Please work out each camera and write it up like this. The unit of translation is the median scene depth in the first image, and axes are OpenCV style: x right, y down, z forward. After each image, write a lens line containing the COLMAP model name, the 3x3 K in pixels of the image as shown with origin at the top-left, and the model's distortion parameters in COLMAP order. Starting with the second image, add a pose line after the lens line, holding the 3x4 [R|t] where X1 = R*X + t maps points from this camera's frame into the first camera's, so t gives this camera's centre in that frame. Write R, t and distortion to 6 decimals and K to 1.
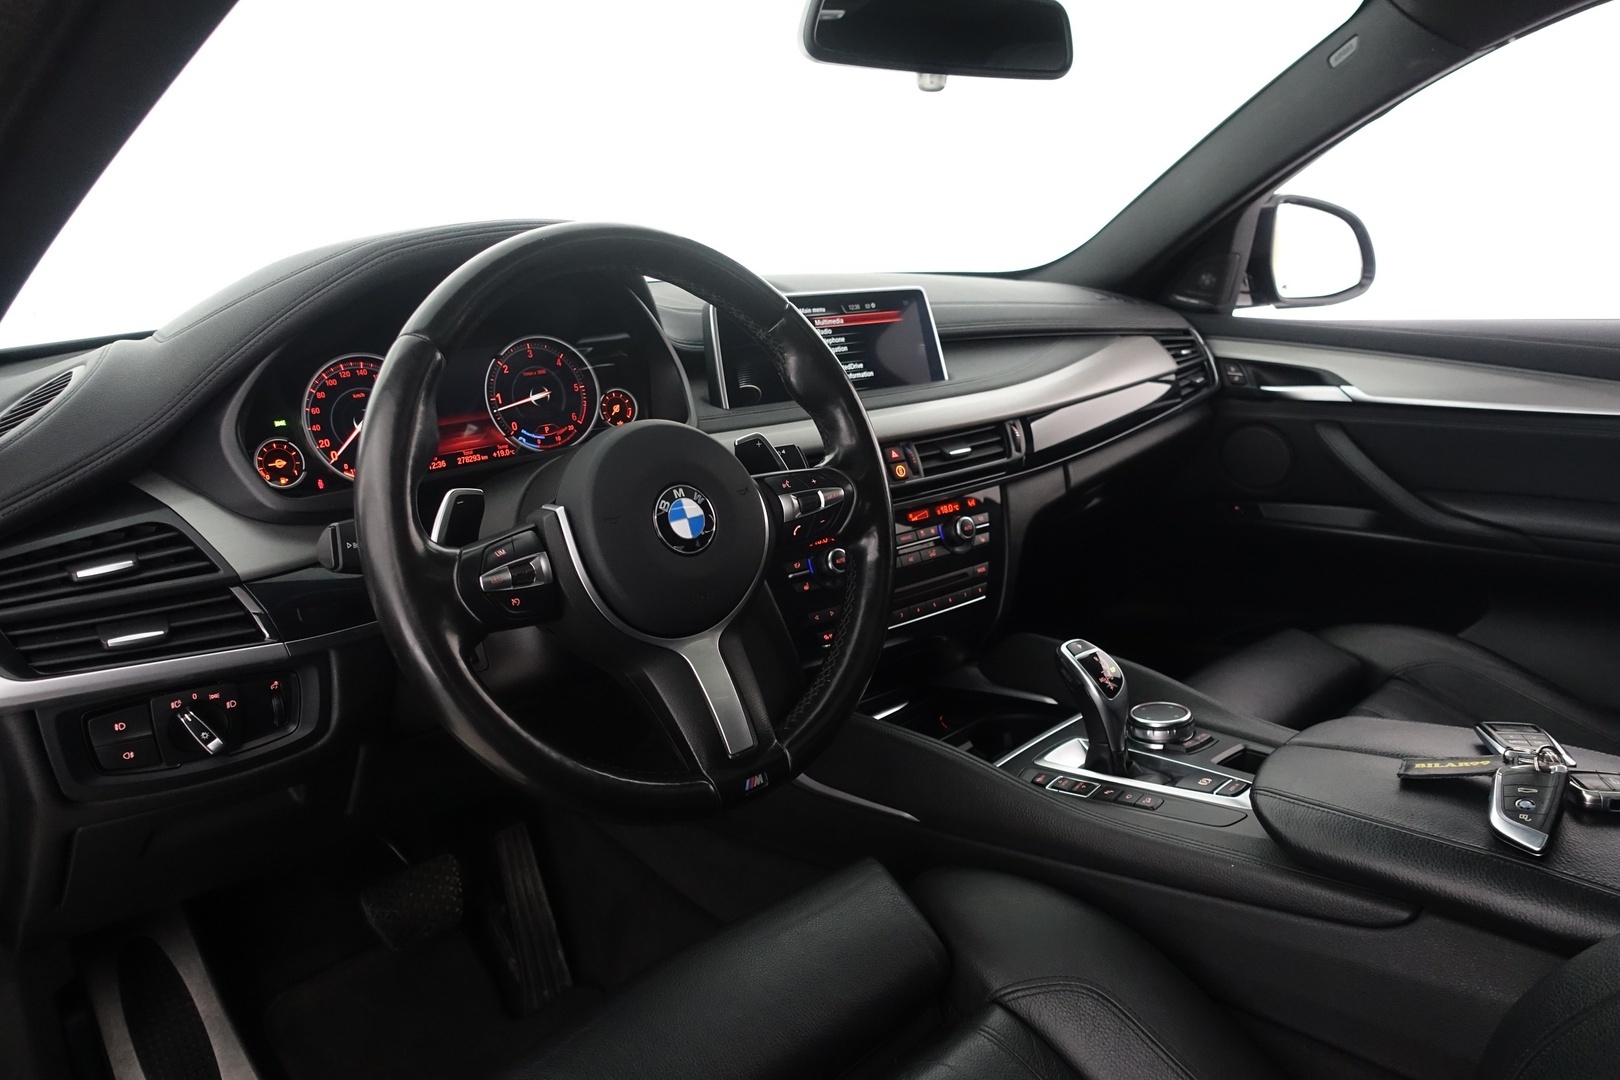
lens RADIAL K [[1097.1, 0, 796.6], [0, 1097.1, 543.1], [0, 0, 1]] dist [-0.001358, -0.000642]
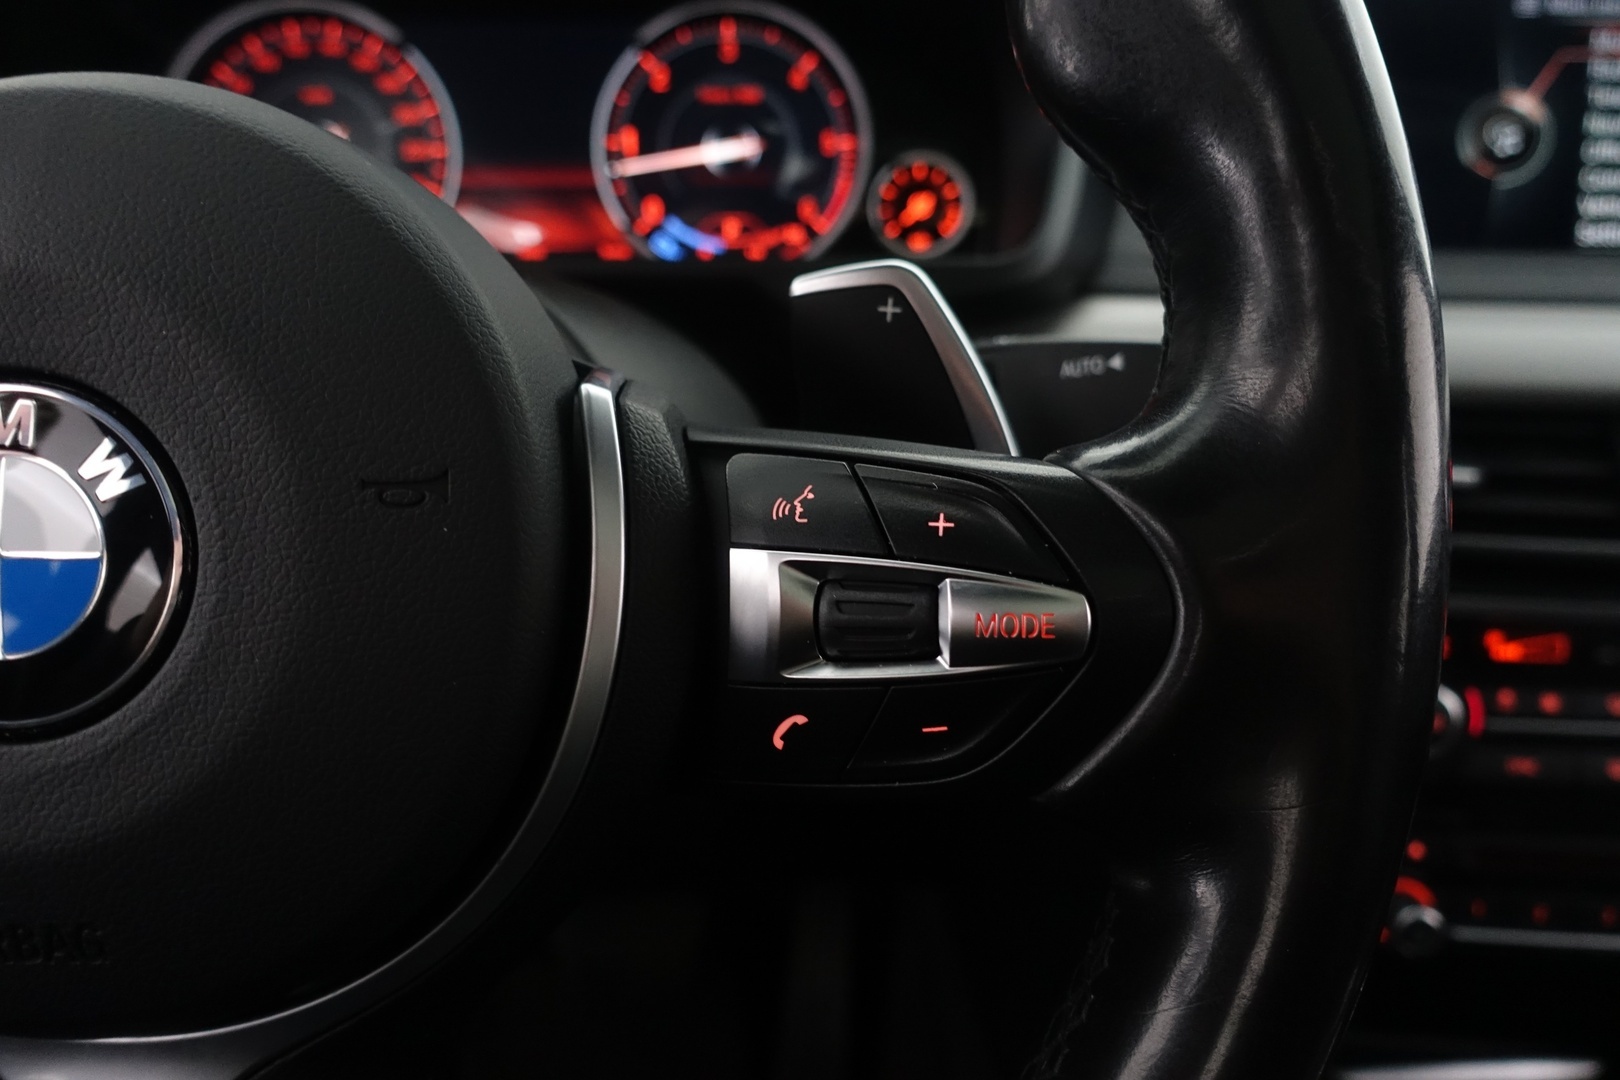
lens RADIAL K [[1097.1, 0, 816.8], [0, 1097.1, 526.0], [0, 0, 1]] dist [-0.001358, -0.000642]
pose [[0.753134, 0.264370, -0.602410, 0.098367], [-0.205692, 0.964421, 0.166083, -0.069685], [0.624884, -0.001172, 0.780717, 0.686167]]
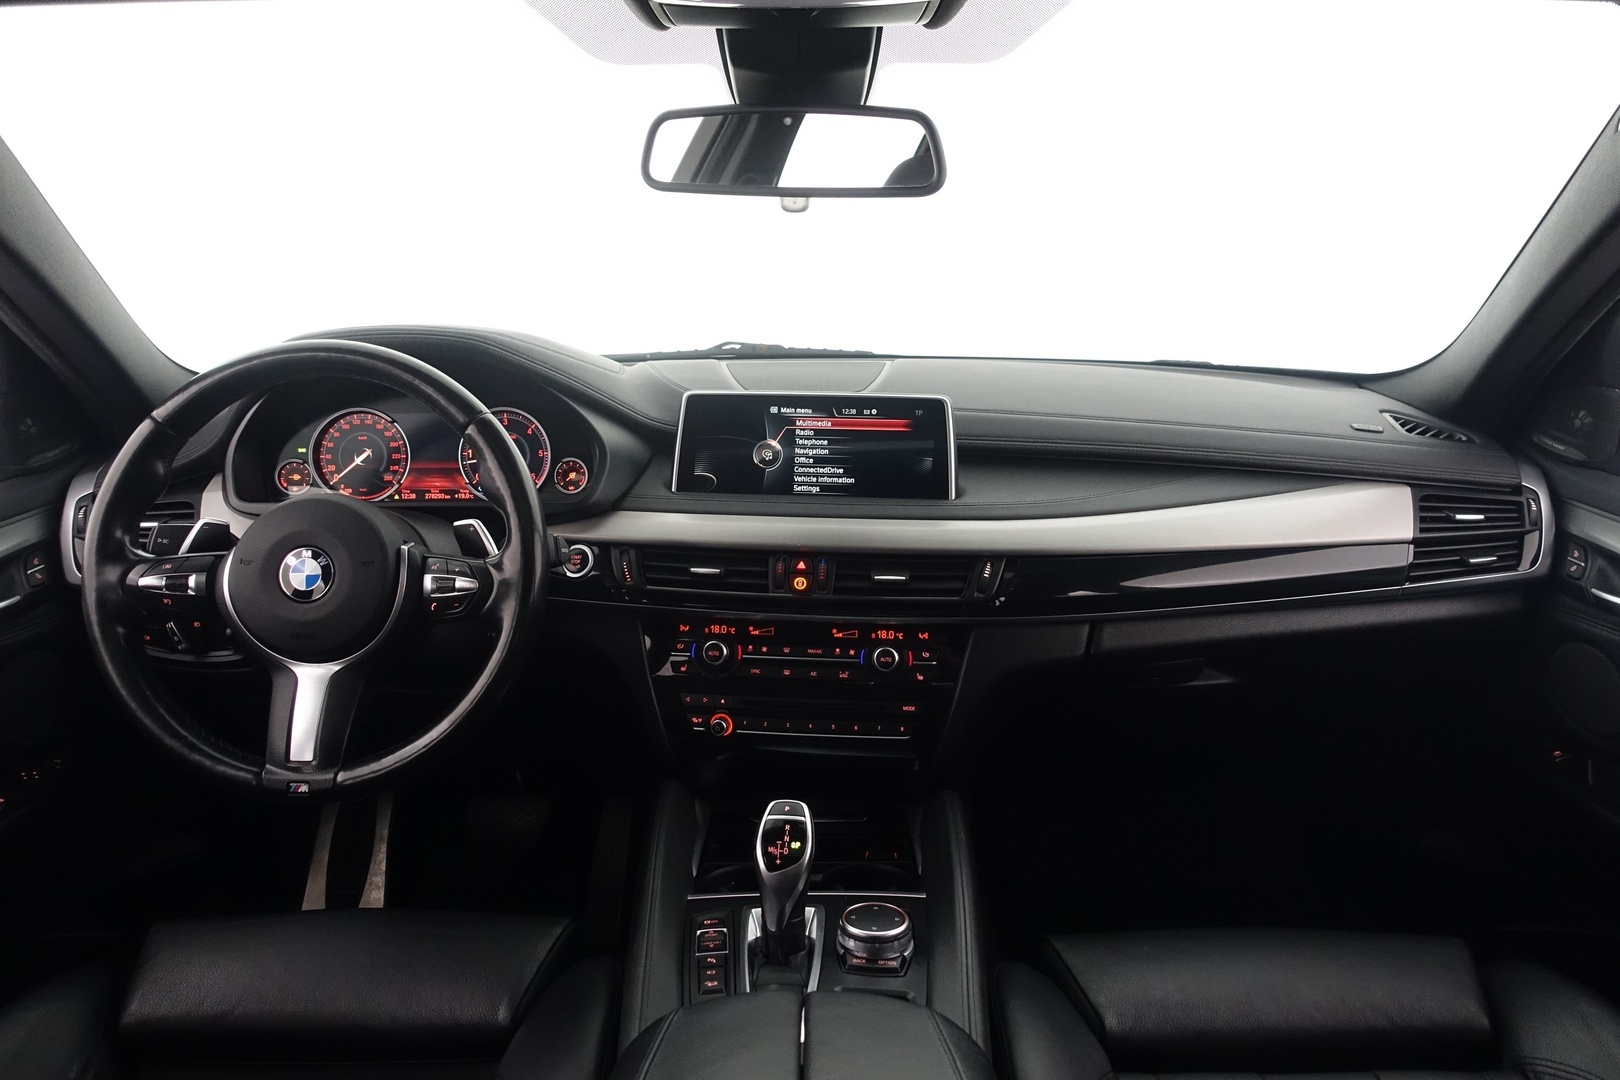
lens RADIAL K [[1097.1, 0, 808.2], [0, 1097.1, 544.4], [0, 0, 1]] dist [-0.001358, -0.000642]
pose [[0.721662, 0.207473, -0.660423, 0.867182], [-0.209102, 0.974799, 0.077743, -0.207297], [0.659909, 0.081992, 0.746858, 0.309278]]
